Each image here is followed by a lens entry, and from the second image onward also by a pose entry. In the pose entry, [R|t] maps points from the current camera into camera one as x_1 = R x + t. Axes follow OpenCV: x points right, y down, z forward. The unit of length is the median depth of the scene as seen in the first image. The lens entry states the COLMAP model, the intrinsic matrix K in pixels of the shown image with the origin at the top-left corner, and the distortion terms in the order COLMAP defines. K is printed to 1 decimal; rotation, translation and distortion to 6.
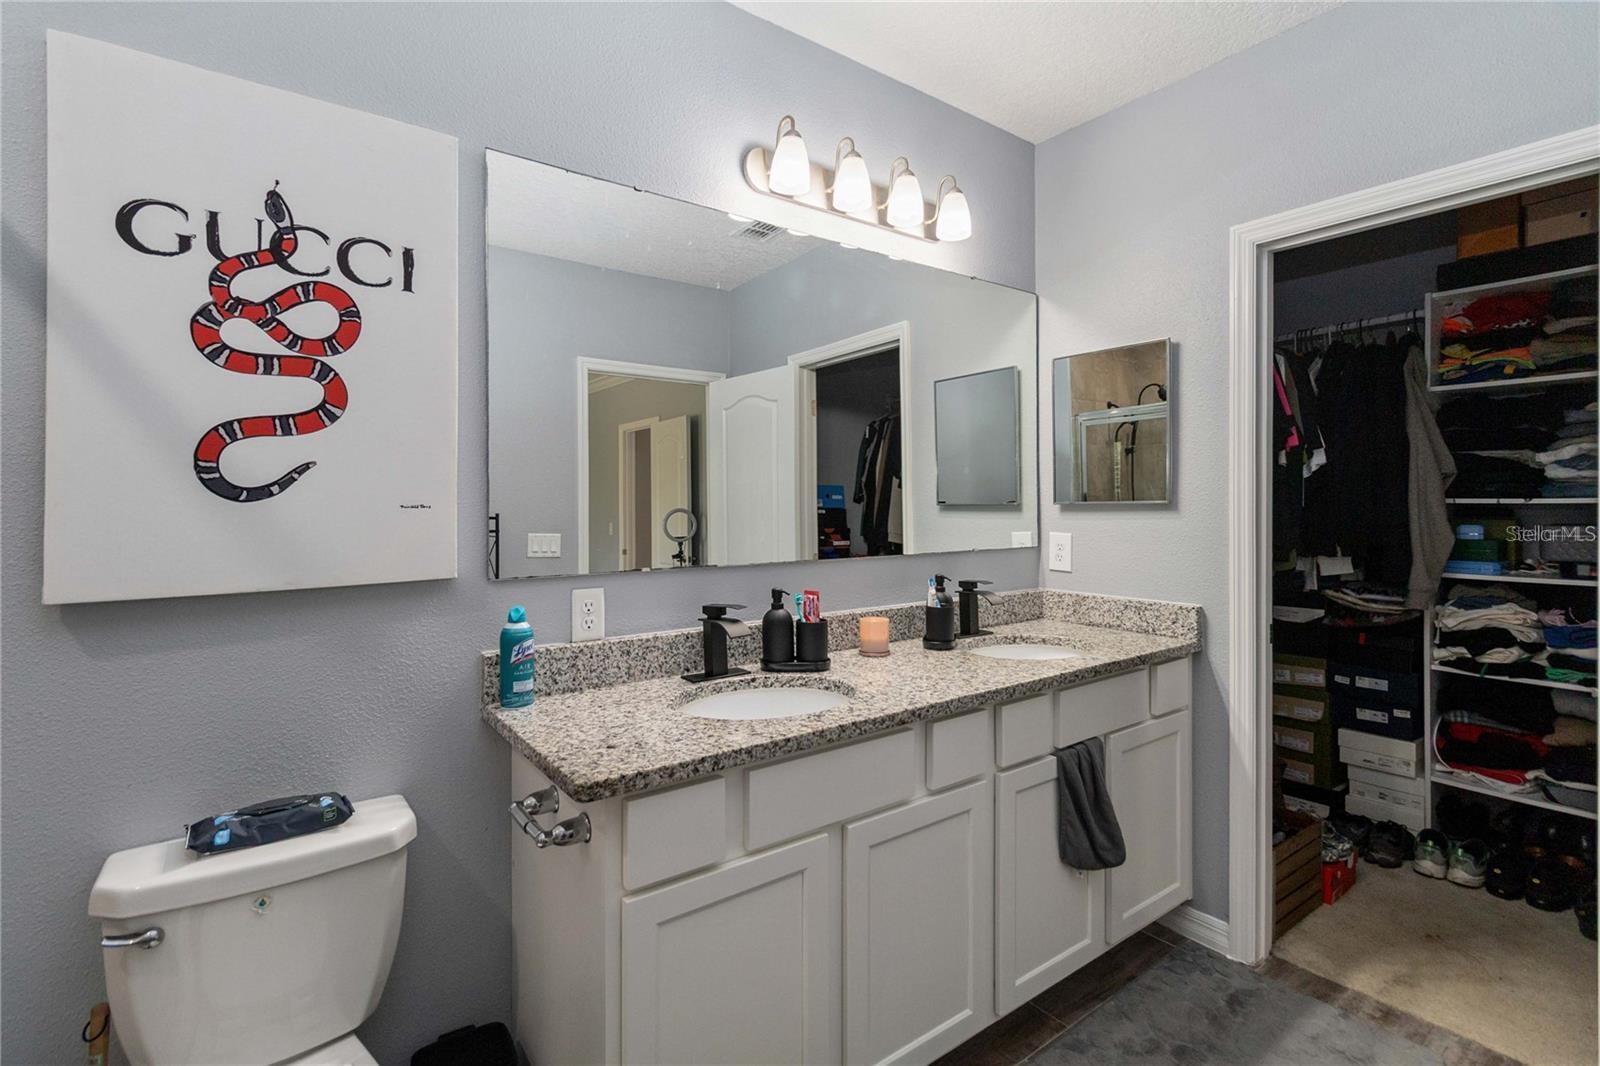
lens RADIAL K [[754.2, 0, 816.6], [0, 754.2, 500.3], [0, 0, 1]] dist [0.001334, -0.000455]
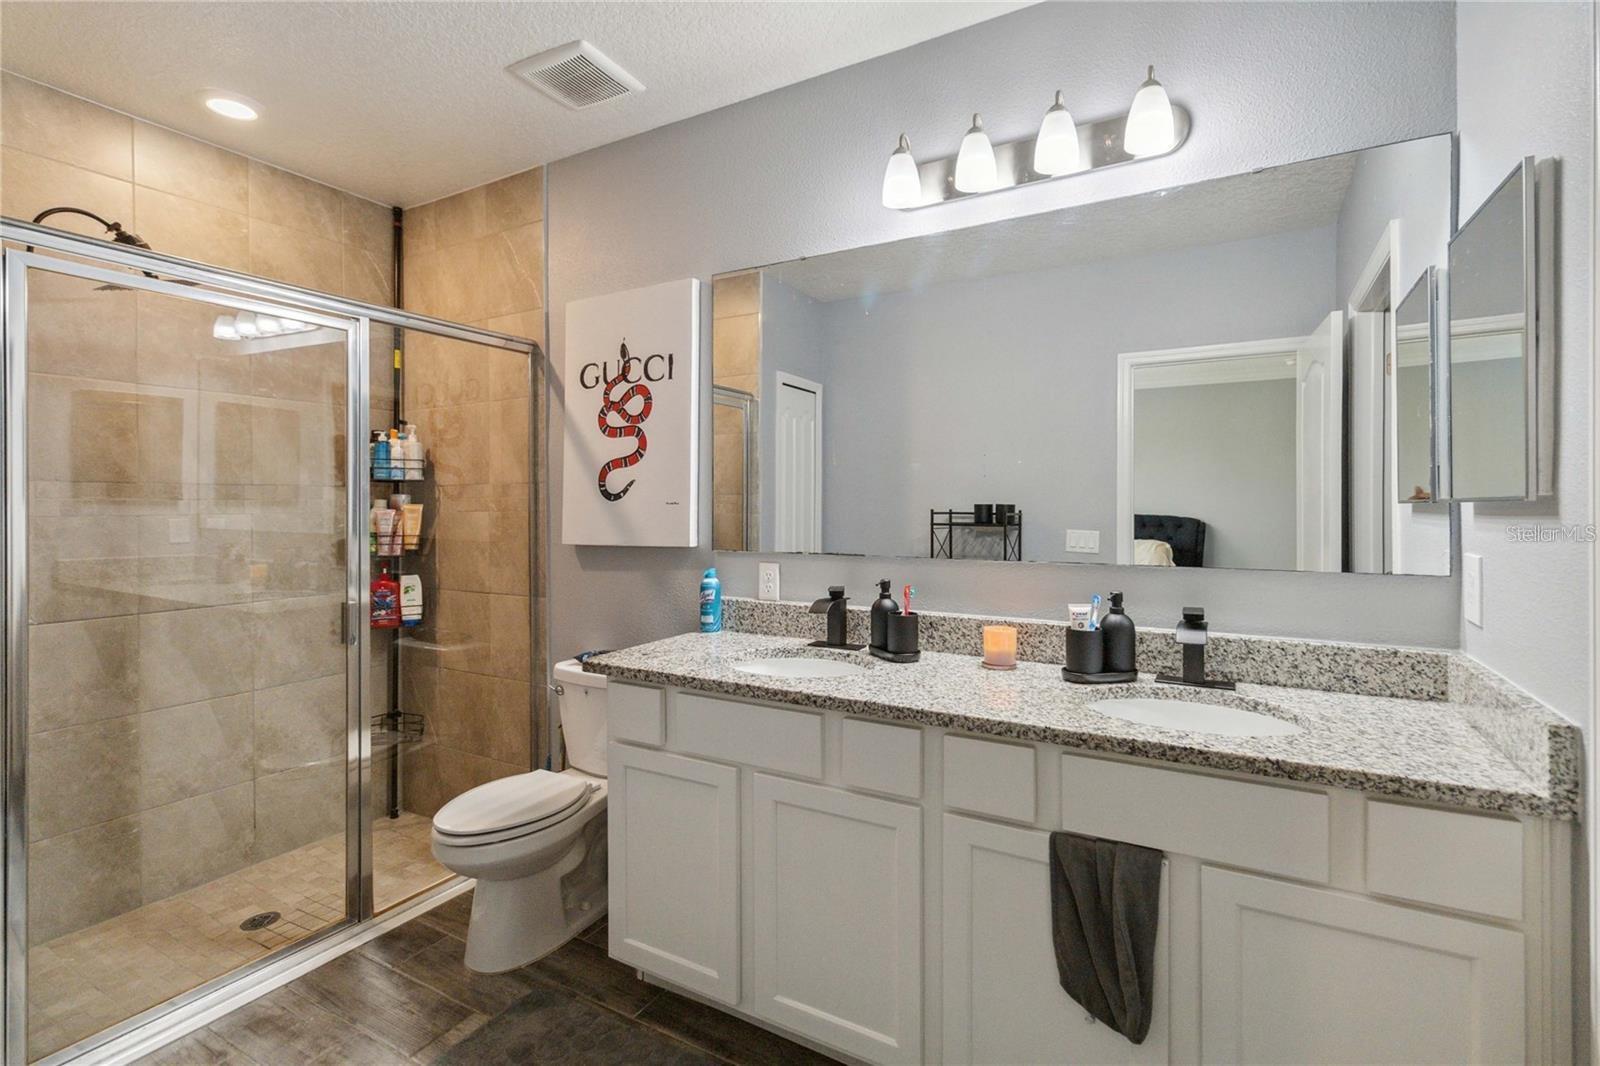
lens RADIAL K [[754.2, 0, 813.8], [0, 754.2, 502.8], [0, 0, 1]] dist [0.001334, -0.000455]
pose [[0.389492, 0.000258, -0.921030, 1.191041], [0.003574, 0.999992, 0.001791, 0.005082], [0.921023, -0.003990, 0.389488, 0.633262]]
